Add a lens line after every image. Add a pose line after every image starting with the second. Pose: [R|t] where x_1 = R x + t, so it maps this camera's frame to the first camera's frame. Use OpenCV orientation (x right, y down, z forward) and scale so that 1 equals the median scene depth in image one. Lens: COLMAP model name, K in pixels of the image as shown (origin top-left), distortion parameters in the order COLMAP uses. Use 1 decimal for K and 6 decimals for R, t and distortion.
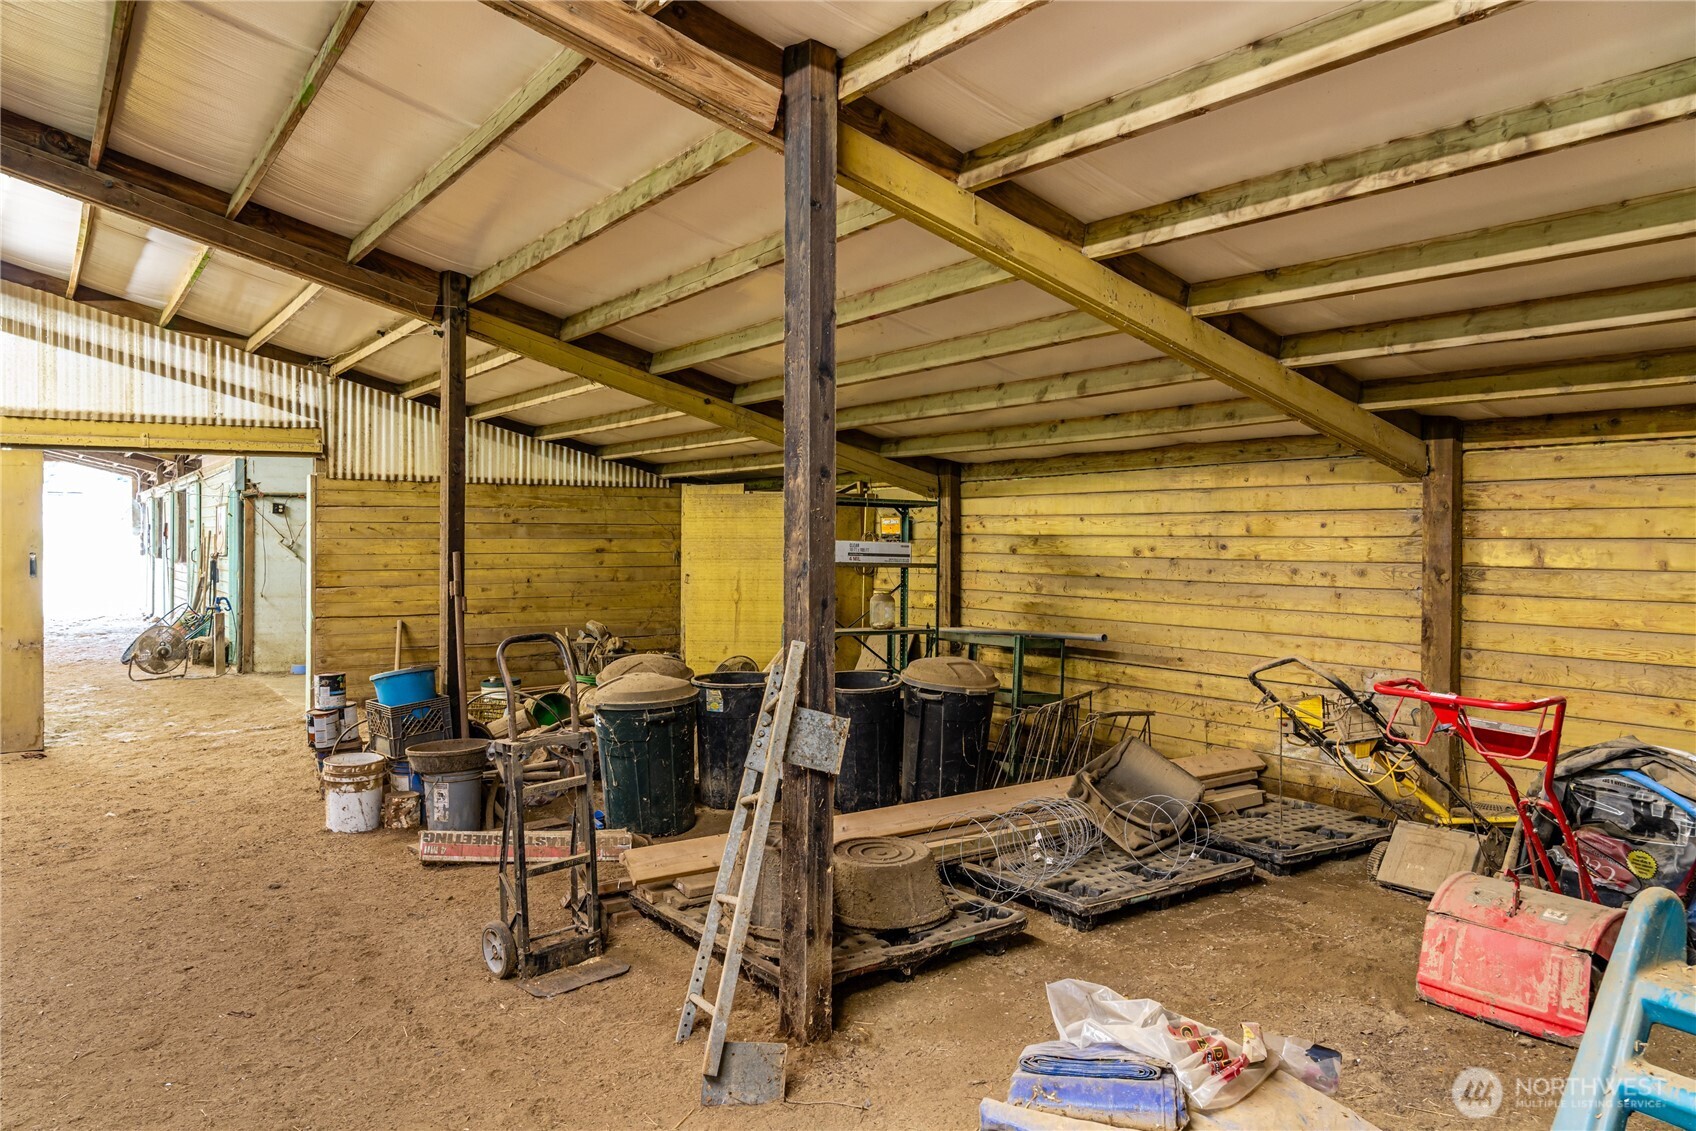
lens RADIAL K [[1161.9, 0, 847.3], [0, 1161.9, 560.5], [0, 0, 1]] dist [-0.028347, 0.017570]
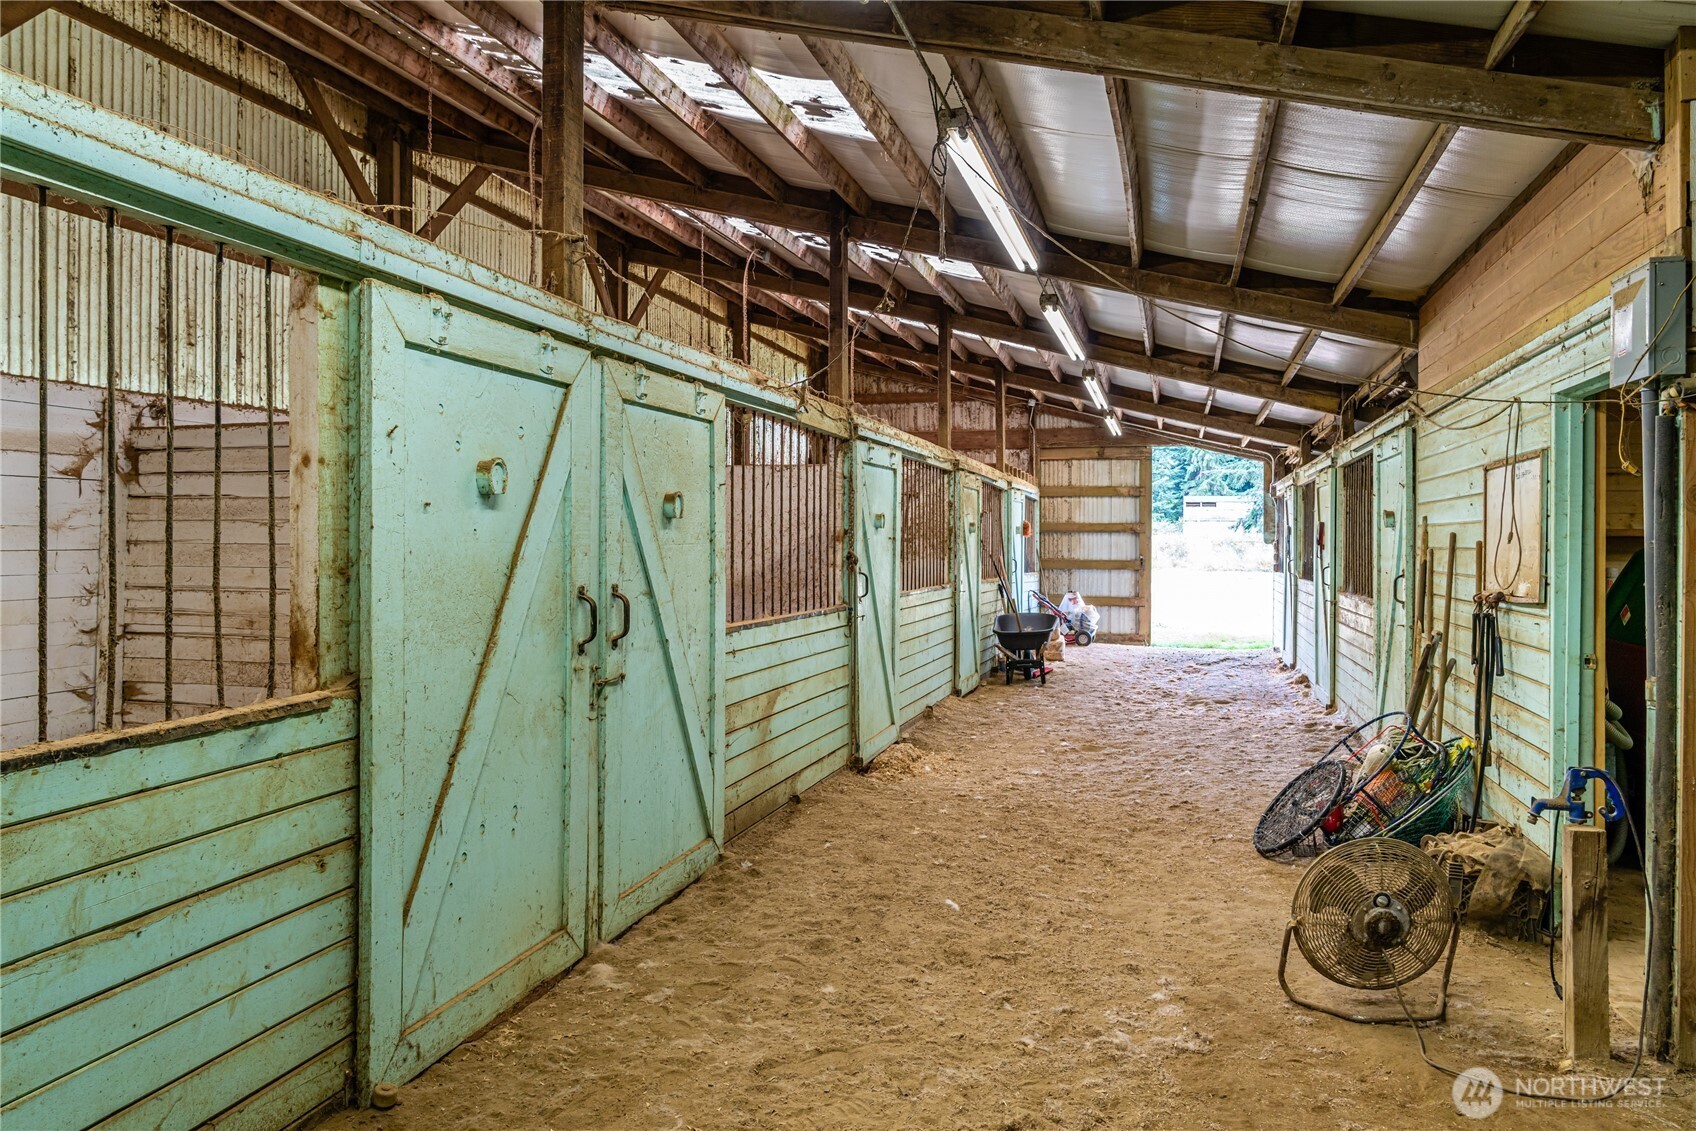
lens RADIAL K [[1161.9, 0, 847.7], [0, 1161.9, 559.2], [0, 0, 1]] dist [-0.028347, 0.017570]
pose [[0.625869, 0.000415, -0.779928, -0.329153], [-0.005375, 0.999978, -0.003781, -0.012060], [0.779910, 0.006559, 0.625857, 0.517029]]
